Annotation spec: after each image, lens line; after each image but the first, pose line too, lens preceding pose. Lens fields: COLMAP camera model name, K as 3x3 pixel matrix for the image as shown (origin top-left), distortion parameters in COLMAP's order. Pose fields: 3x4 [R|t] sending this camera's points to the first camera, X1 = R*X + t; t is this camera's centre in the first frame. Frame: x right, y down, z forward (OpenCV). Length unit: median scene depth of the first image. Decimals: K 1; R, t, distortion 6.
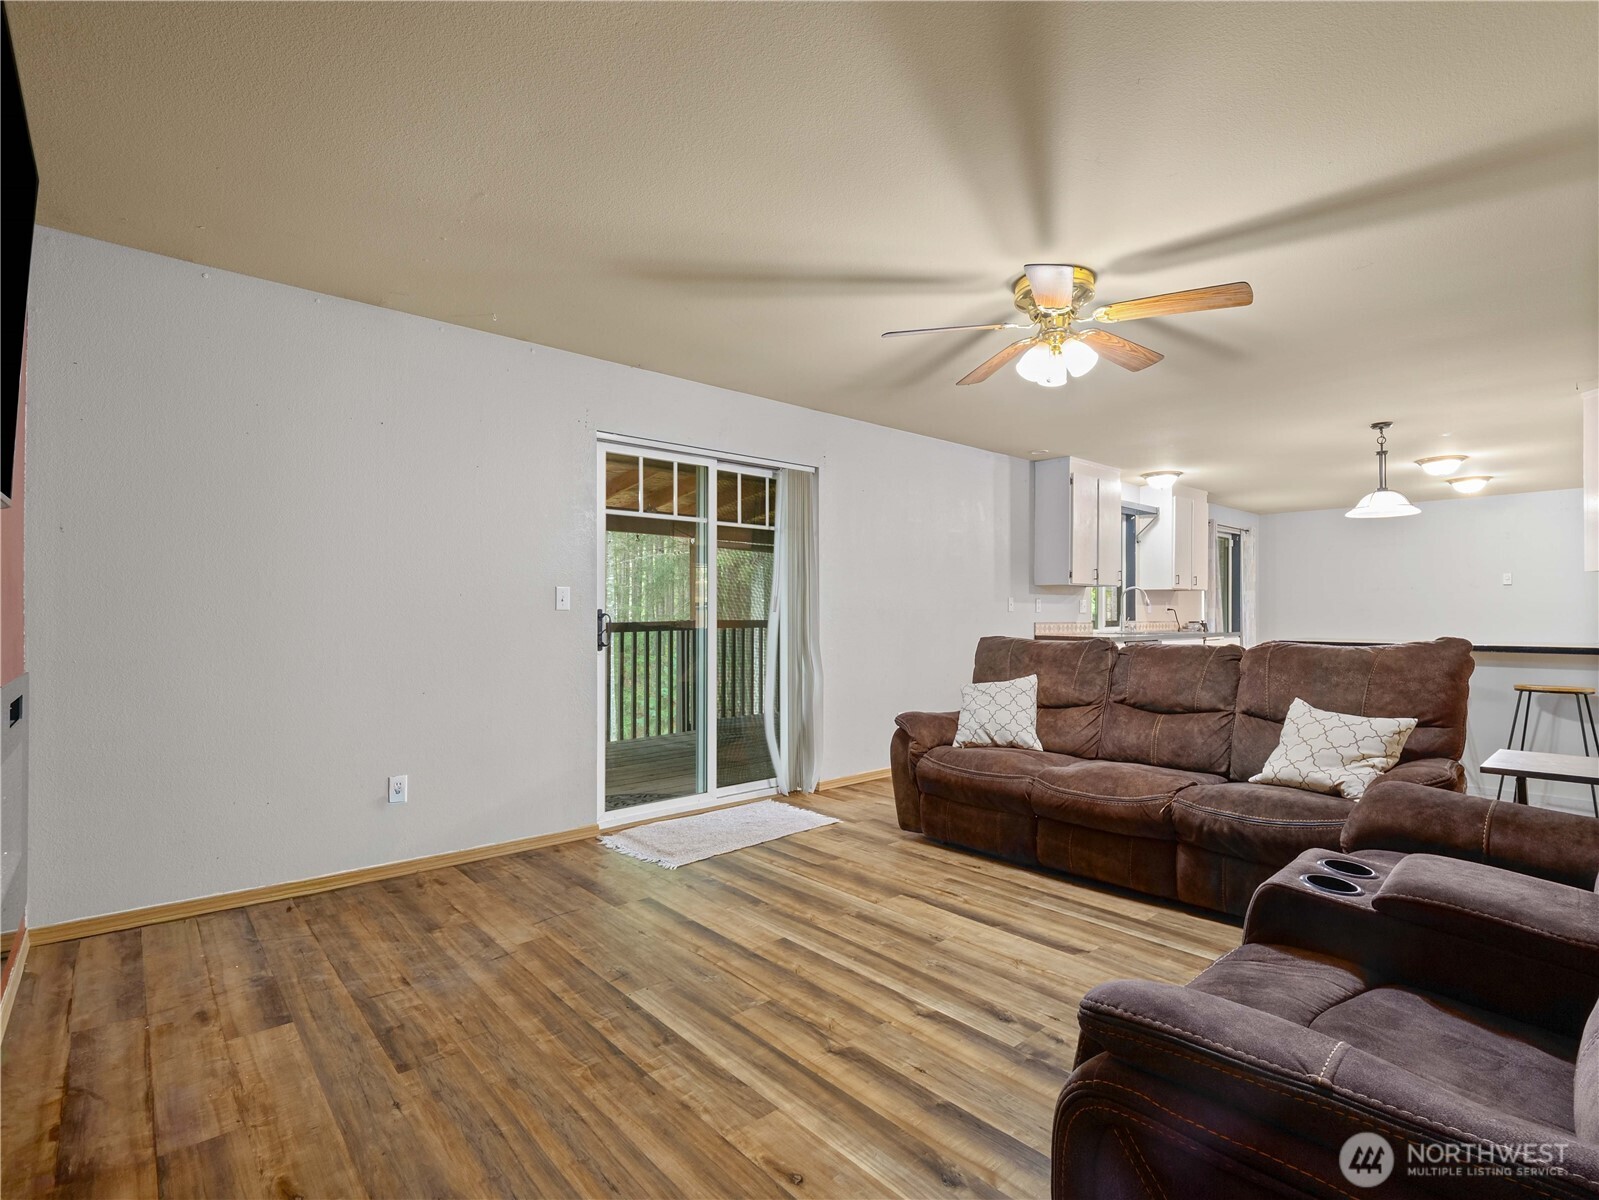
lens RADIAL K [[770.6, 0, 795.9], [0, 770.6, 598.1], [0, 0, 1]] dist [-0.011780, -0.002418]
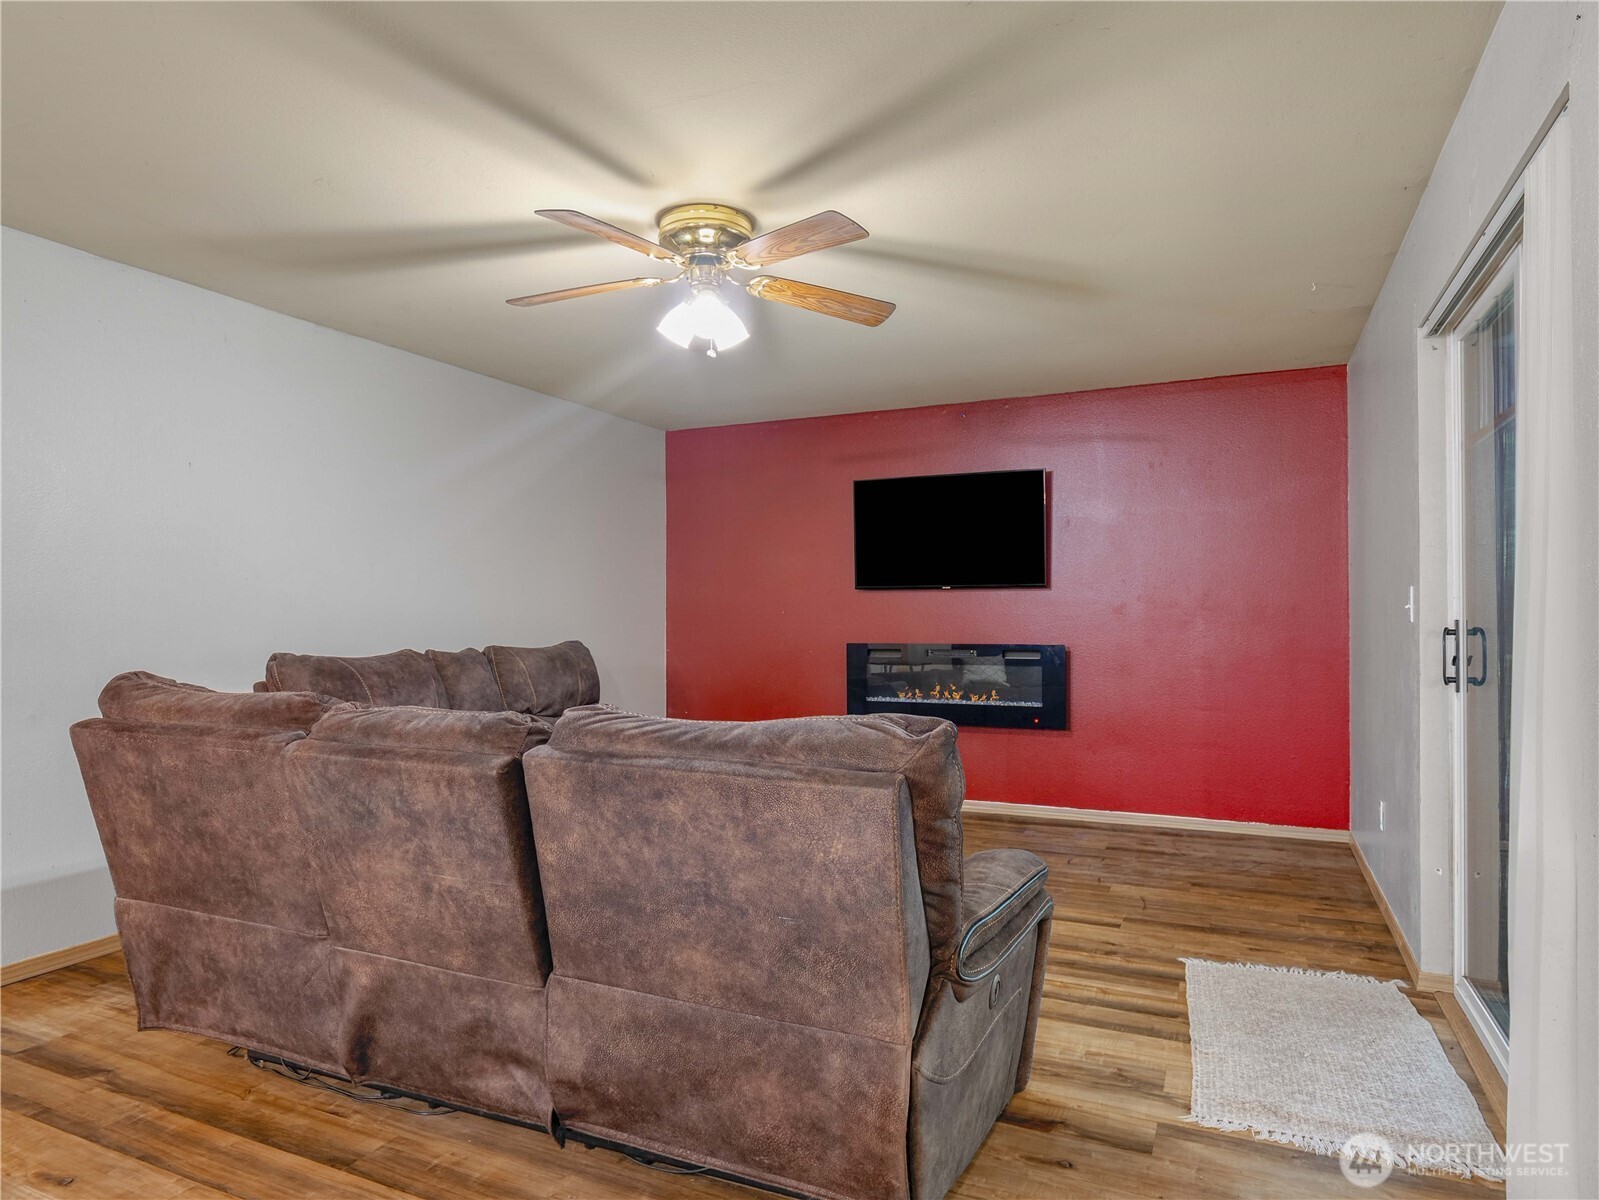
lens RADIAL K [[950.3, 0, 799.5], [0, 950.3, 600.0], [0, 0, 1]] dist [-0.000017, -0.000090]
pose [[-0.911224, -0.005907, -0.411869, 0.611418], [0.010810, 0.999210, -0.038246, 0.028548], [0.411770, -0.039303, -0.910440, 1.817861]]
